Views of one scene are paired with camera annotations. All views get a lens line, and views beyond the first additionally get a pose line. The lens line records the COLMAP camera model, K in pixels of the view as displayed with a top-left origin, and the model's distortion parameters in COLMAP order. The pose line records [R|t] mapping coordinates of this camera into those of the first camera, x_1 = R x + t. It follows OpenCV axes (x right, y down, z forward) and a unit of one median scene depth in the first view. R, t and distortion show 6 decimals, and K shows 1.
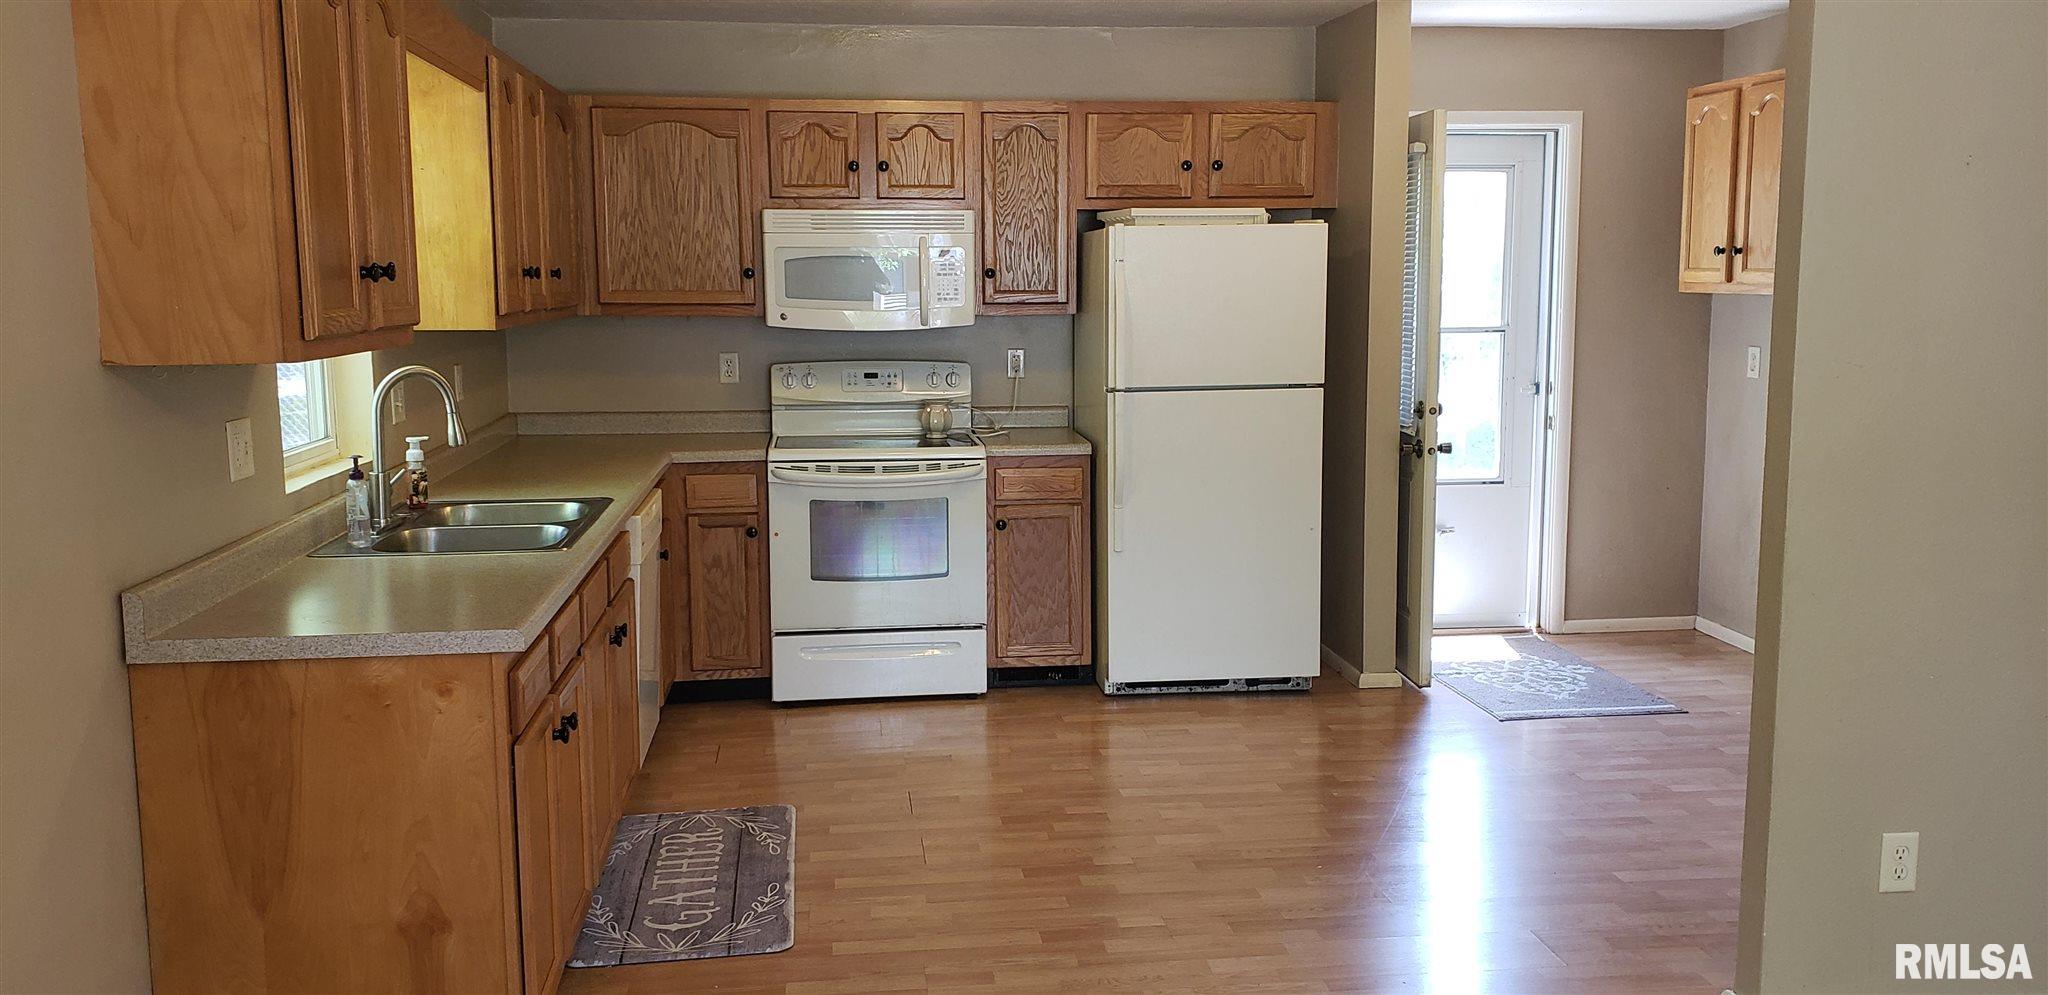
lens RADIAL K [[1666.2, 0, 1026.5], [0, 1666.2, 484.6], [0, 0, 1]] dist [0.104386, -0.186898]
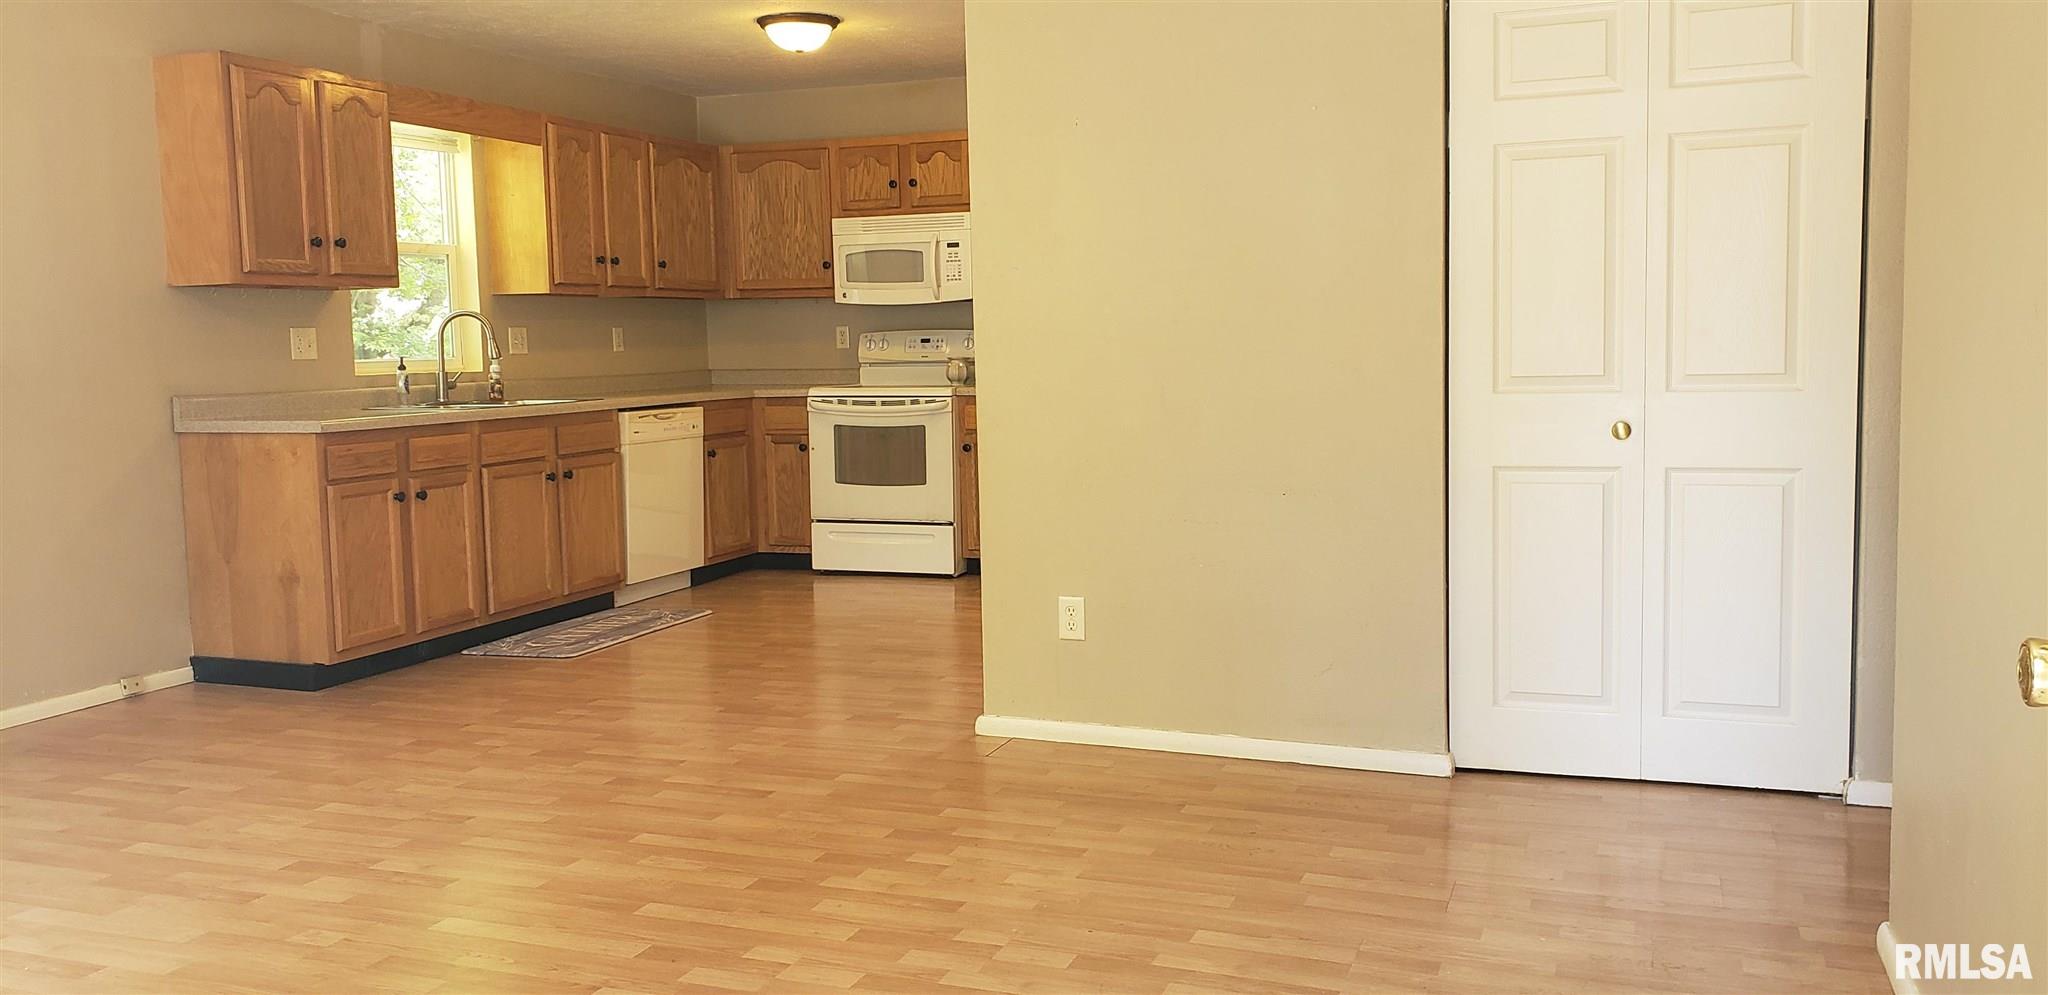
lens RADIAL K [[1630.4, 0, 958.8], [0, 1630.4, 496.2], [0, 0, 1]] dist [0.120294, -0.368208]
pose [[0.873459, 0.033077, -0.485772, 0.617381], [-0.045398, 0.998876, -0.013614, 0.081899], [0.484776, 0.033944, 0.873979, -0.133944]]
